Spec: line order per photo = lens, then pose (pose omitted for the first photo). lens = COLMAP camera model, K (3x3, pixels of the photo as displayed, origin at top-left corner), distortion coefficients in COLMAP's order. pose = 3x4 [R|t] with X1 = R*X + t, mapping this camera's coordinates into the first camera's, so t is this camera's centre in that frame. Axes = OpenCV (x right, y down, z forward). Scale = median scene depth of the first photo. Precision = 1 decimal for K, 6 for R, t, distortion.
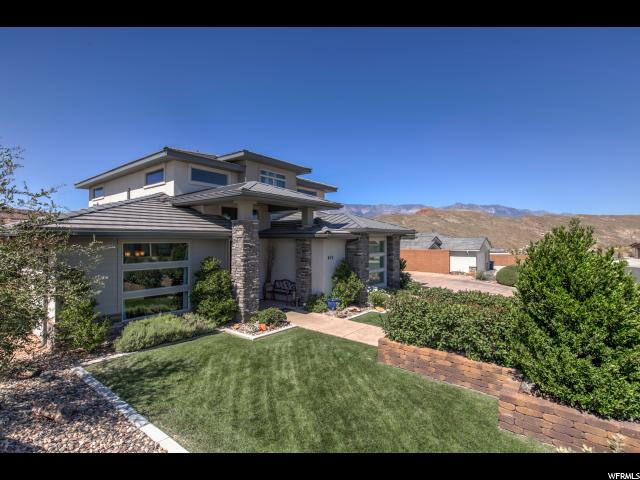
lens RADIAL K [[305.6, 0, 320.0], [0, 305.6, 240.0], [0, 0, 1]] dist [-0.002573, -0.000249]
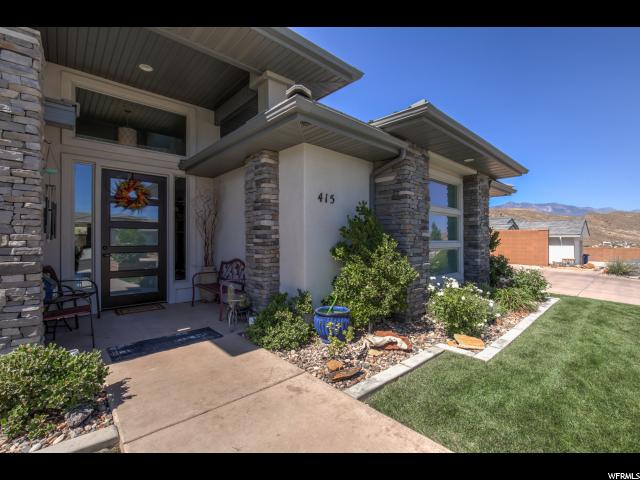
lens RADIAL K [[289.5, 0, 320.0], [0, 289.5, 240.0], [0, 0, 1]] dist [-0.014104, 0.000636]
pose [[0.987283, -0.004922, -0.158899, 0.083616], [0.004544, 0.999986, -0.002745, 0.110869], [0.158911, 0.001988, 0.987291, 0.645172]]
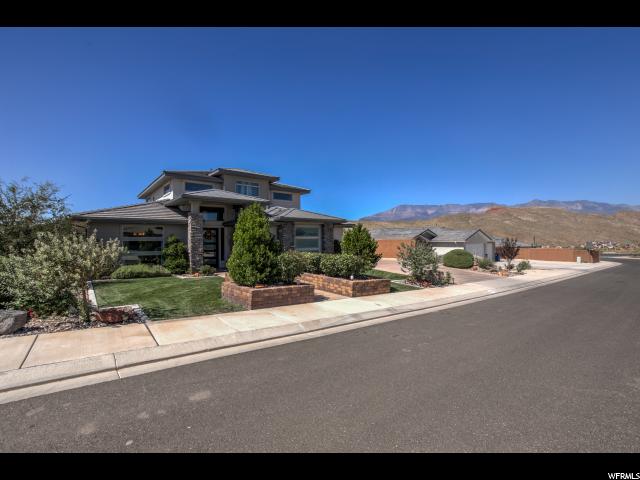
lens RADIAL K [[289.5, 0, 320.0], [0, 289.5, 240.0], [0, 0, 1]] dist [-0.014104, 0.000636]
pose [[0.975634, -0.010428, -0.219155, 0.625674], [0.009505, 0.999941, -0.005264, 0.079375], [0.219197, 0.003053, 0.975676, -0.312165]]
